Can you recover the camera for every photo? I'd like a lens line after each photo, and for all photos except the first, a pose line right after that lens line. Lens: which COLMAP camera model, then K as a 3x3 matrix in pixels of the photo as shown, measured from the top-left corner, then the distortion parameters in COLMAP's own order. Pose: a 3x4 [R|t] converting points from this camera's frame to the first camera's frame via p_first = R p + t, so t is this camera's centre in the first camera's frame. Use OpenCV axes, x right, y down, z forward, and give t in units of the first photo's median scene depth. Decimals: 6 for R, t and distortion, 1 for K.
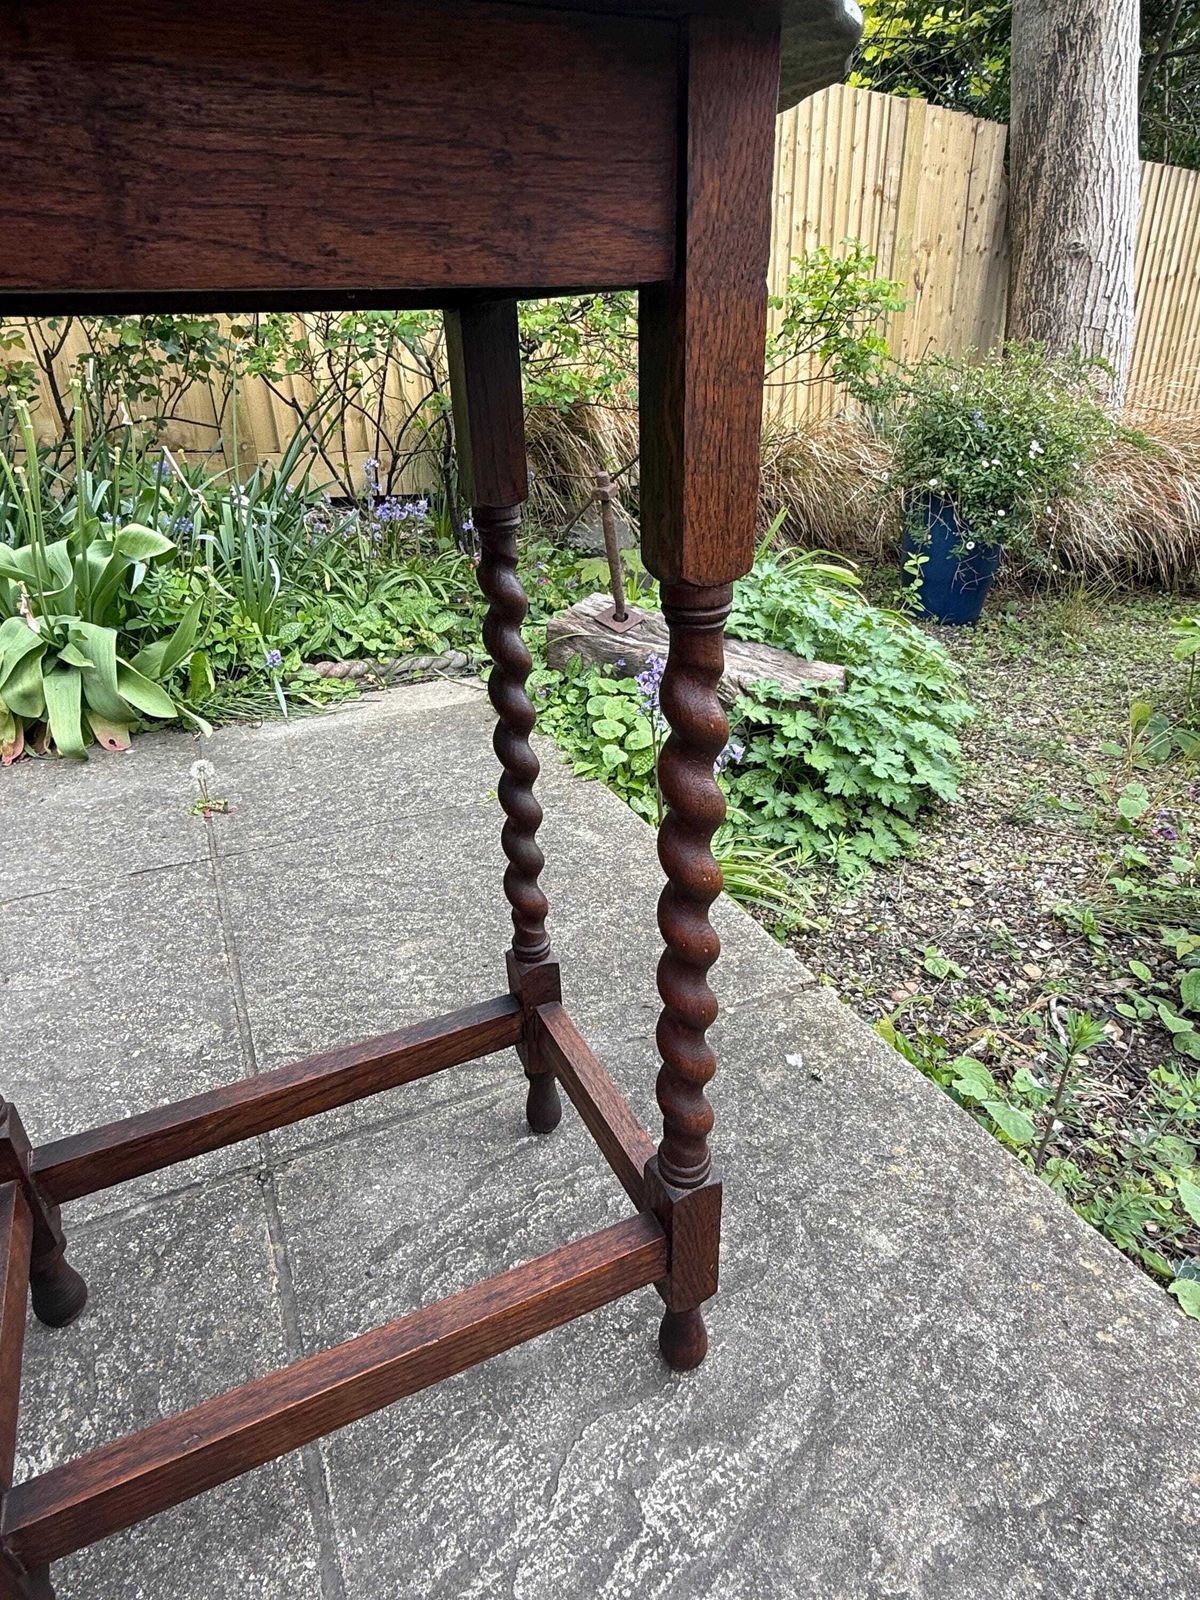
lens RADIAL K [[921.8, 0, 599.8], [0, 921.8, 793.3], [0, 0, 1]] dist [-0.000869, 0.000348]
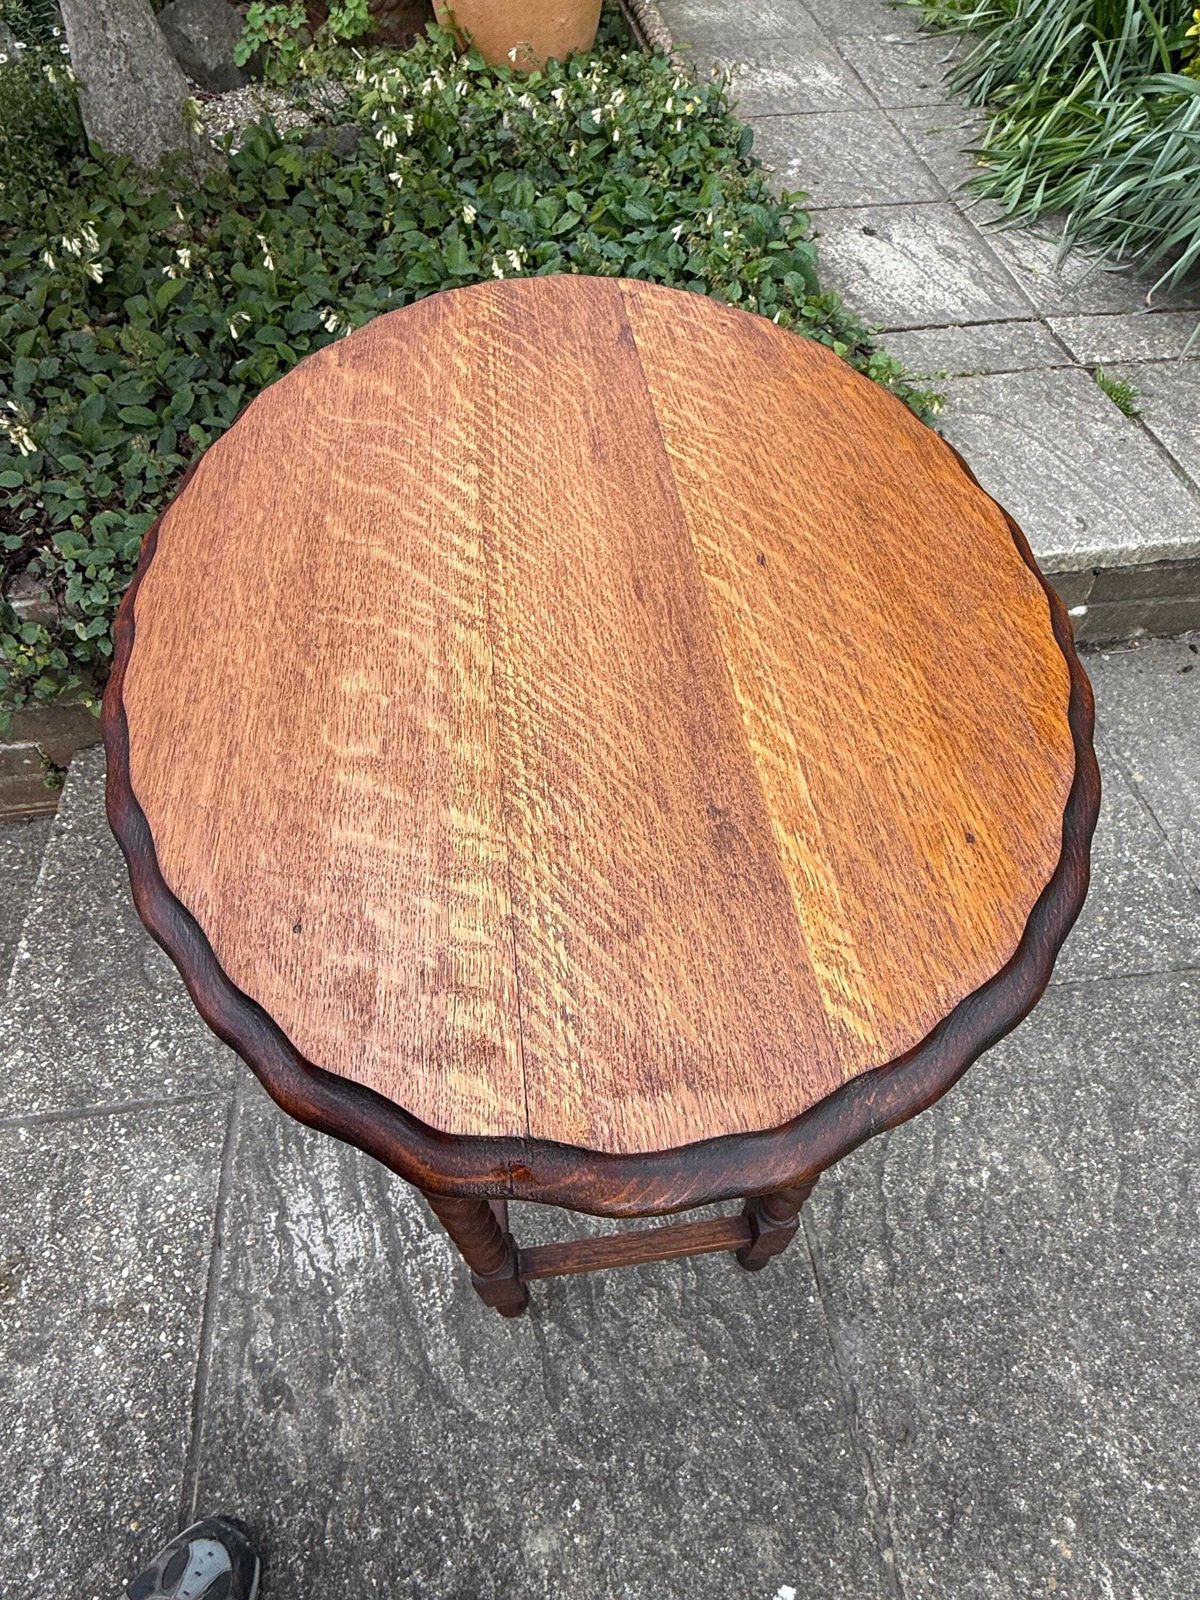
lens RADIAL K [[921.8, 0, 597.0], [0, 921.8, 765.6], [0, 0, 1]] dist [-0.000869, 0.000348]
pose [[-0.302287, 0.766473, -0.566694, 0.092830], [-0.412579, 0.430728, 0.802653, -0.382423], [0.859303, 0.476437, 0.186028, 0.193221]]
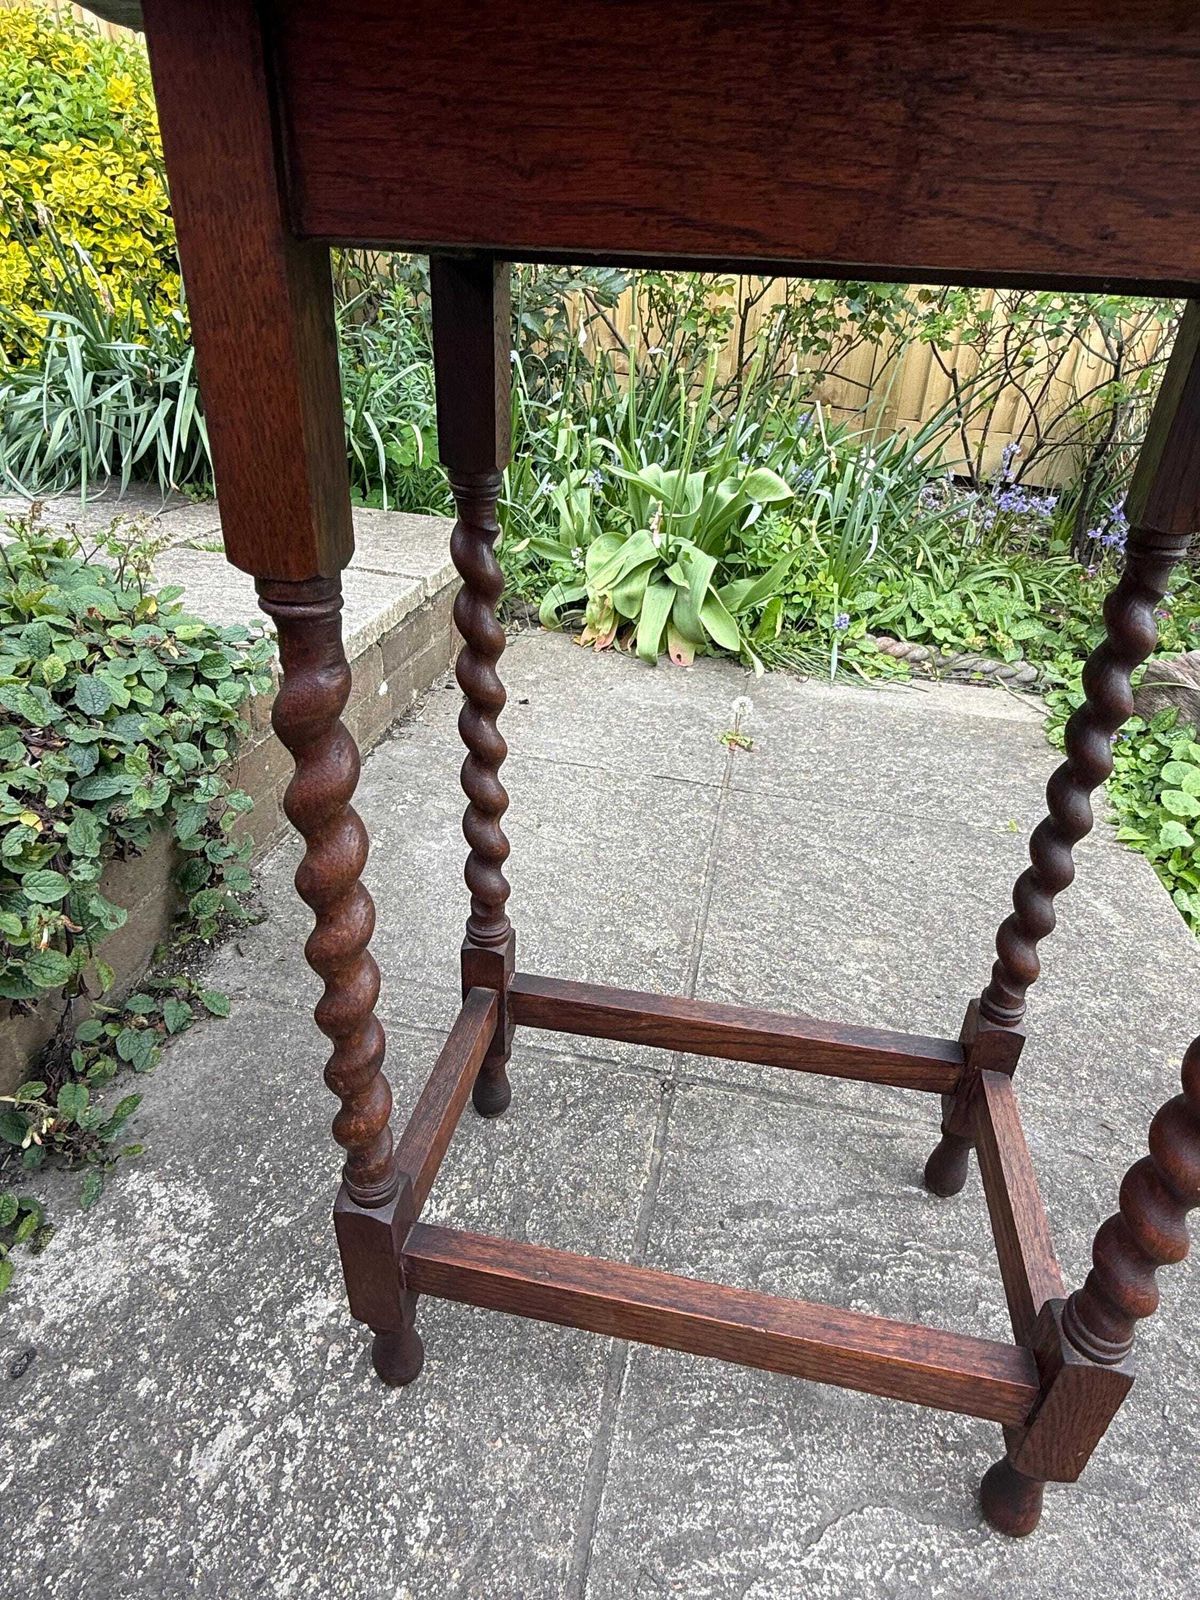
lens RADIAL K [[921.8, 0, 600.0], [0, 921.8, 789.0], [0, 0, 1]] dist [-0.000869, 0.000348]
pose [[0.803256, 0.343441, -0.486650, -0.011666], [-0.330137, 0.936757, 0.116175, -0.004283], [0.495771, 0.067343, 0.865838, 0.002783]]
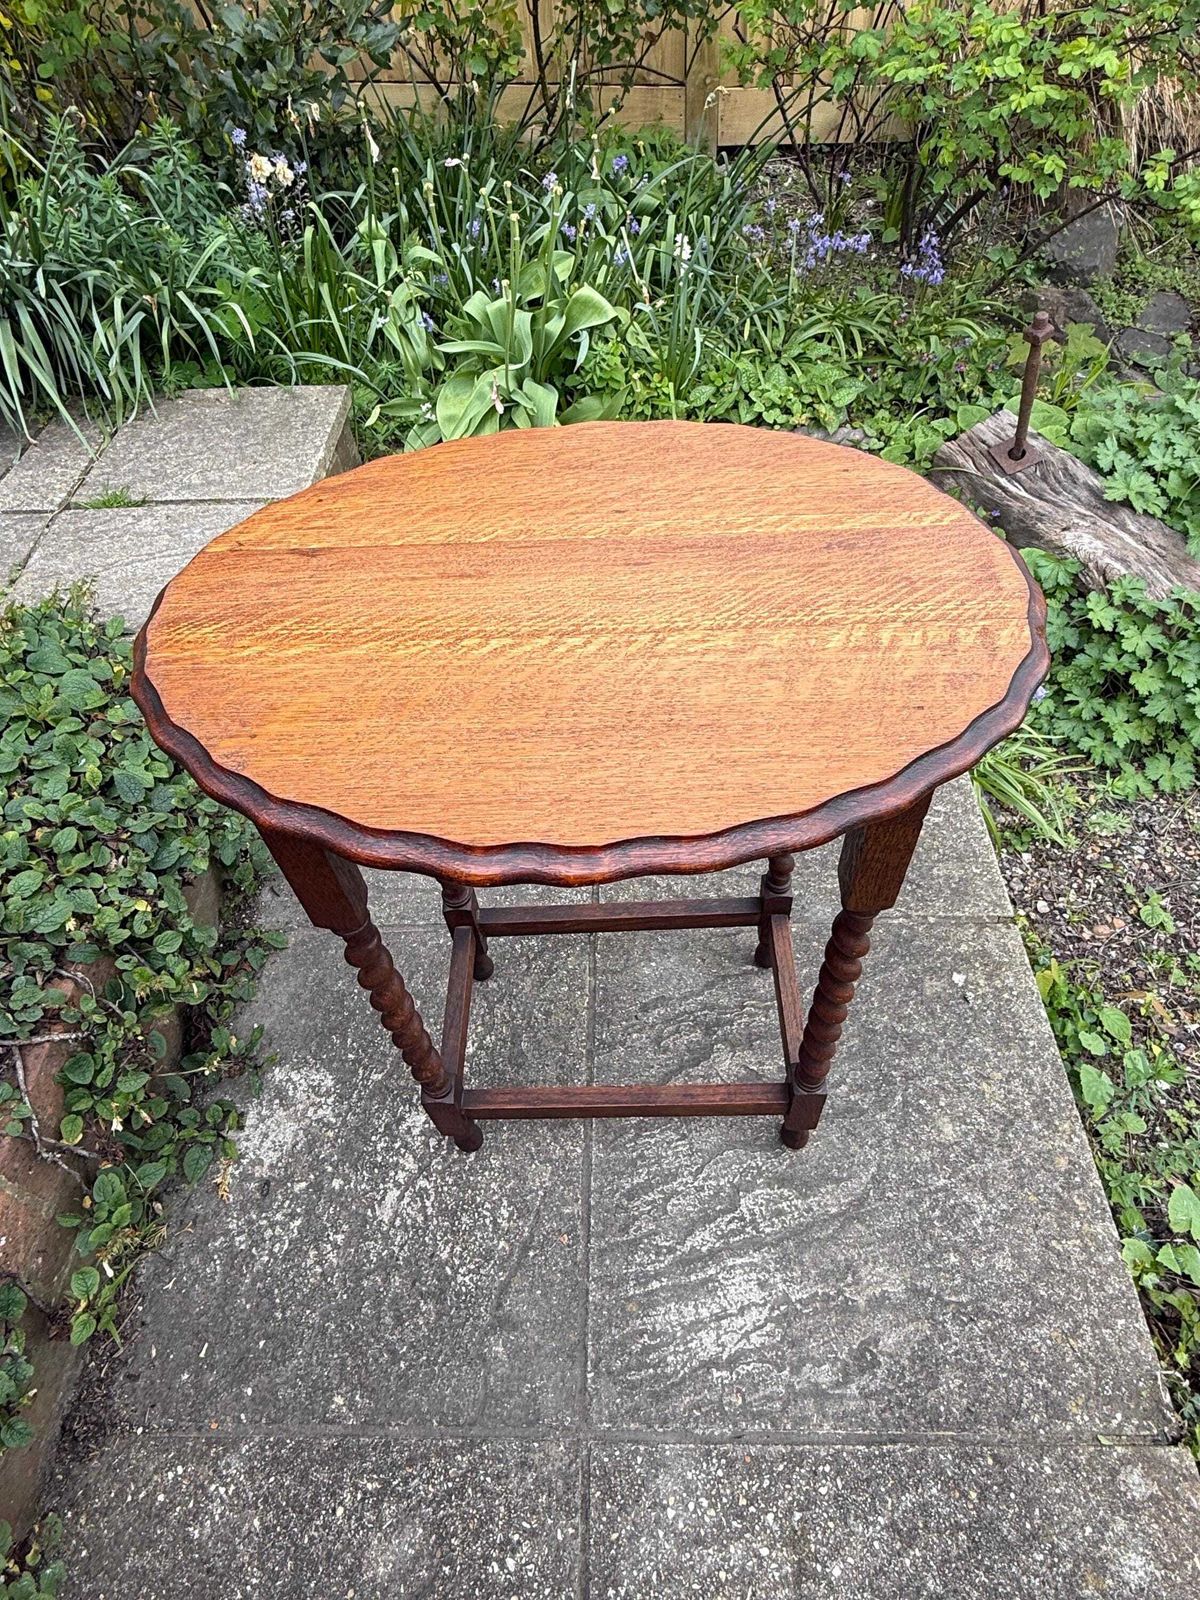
lens RADIAL K [[921.8, 0, 598.4], [0, 921.8, 787.3], [0, 0, 1]] dist [-0.000869, 0.000348]
pose [[0.901653, 0.315933, -0.295312, 0.026479], [-0.163976, 0.881631, 0.442537, -0.277860], [0.400168, -0.350591, 0.846730, -0.153378]]
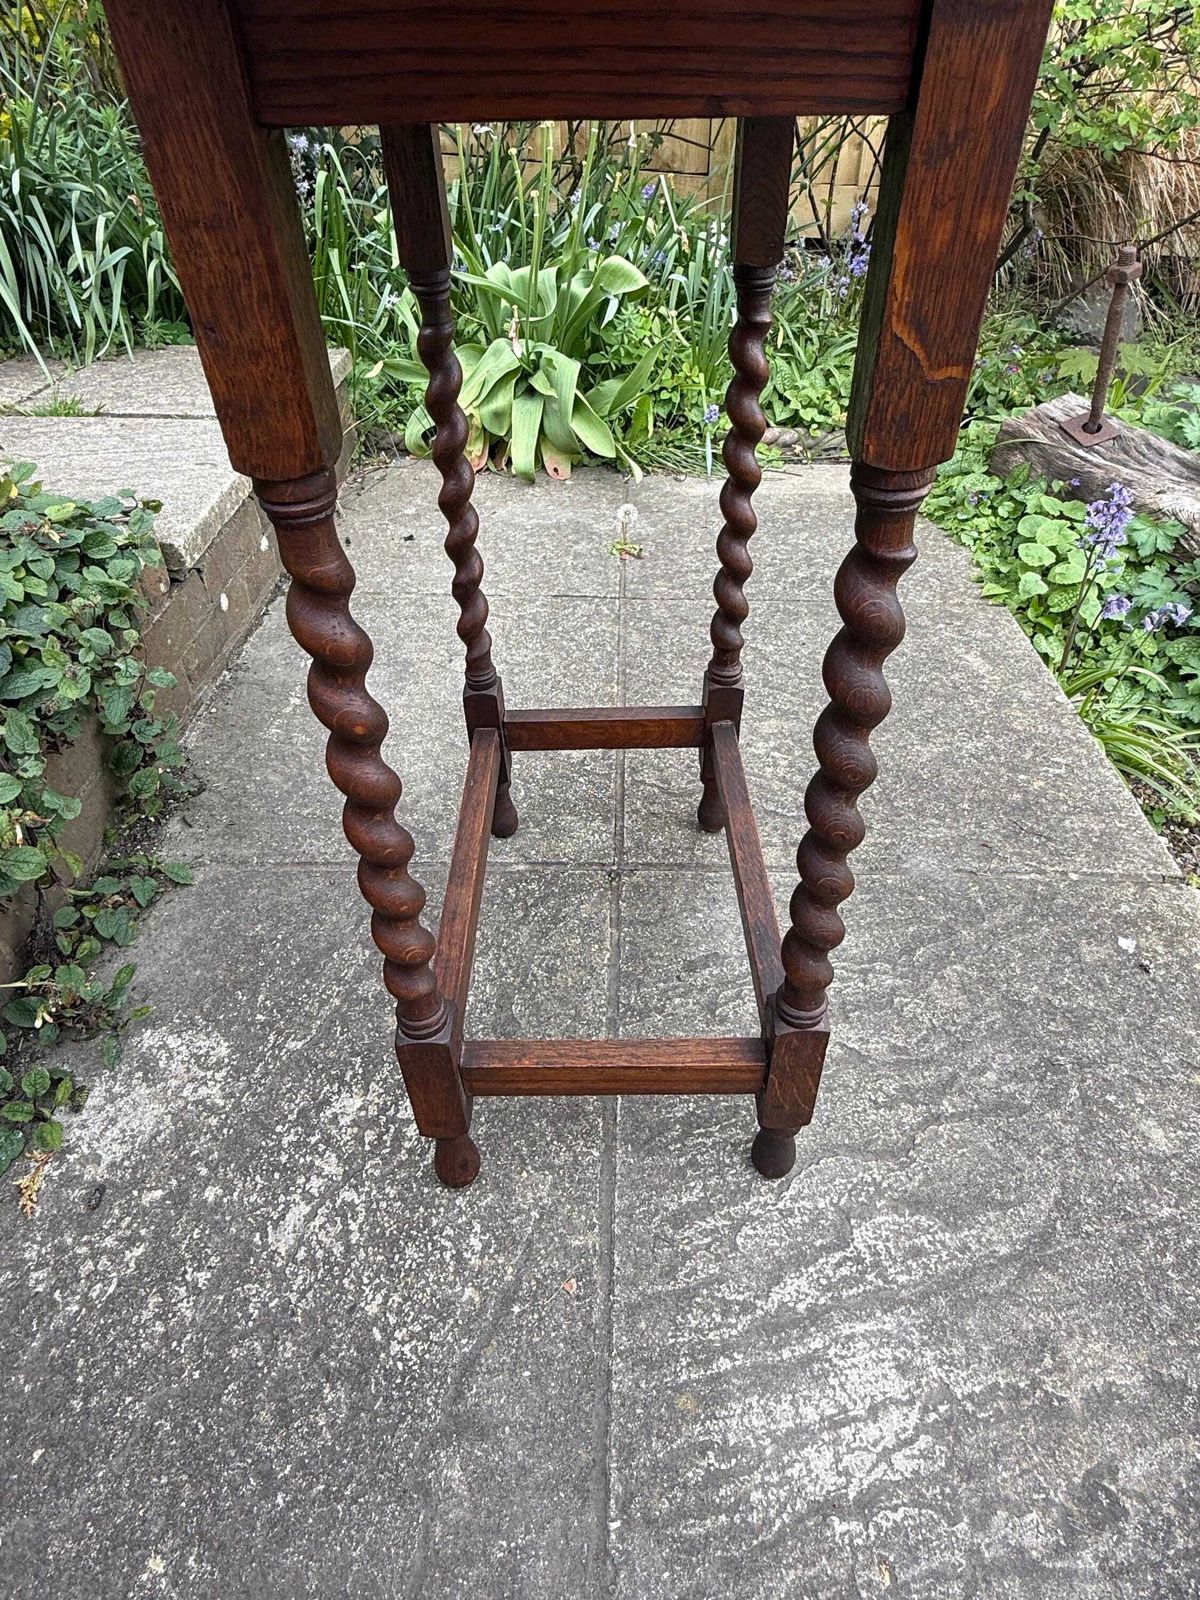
lens RADIAL K [[921.8, 0, 602.9], [0, 921.8, 781.8], [0, 0, 1]] dist [-0.000869, 0.000348]
pose [[0.897412, 0.292721, -0.330100, -0.008189], [-0.210906, 0.941800, 0.261785, -0.005696], [0.387518, -0.165309, 0.906919, -0.038983]]
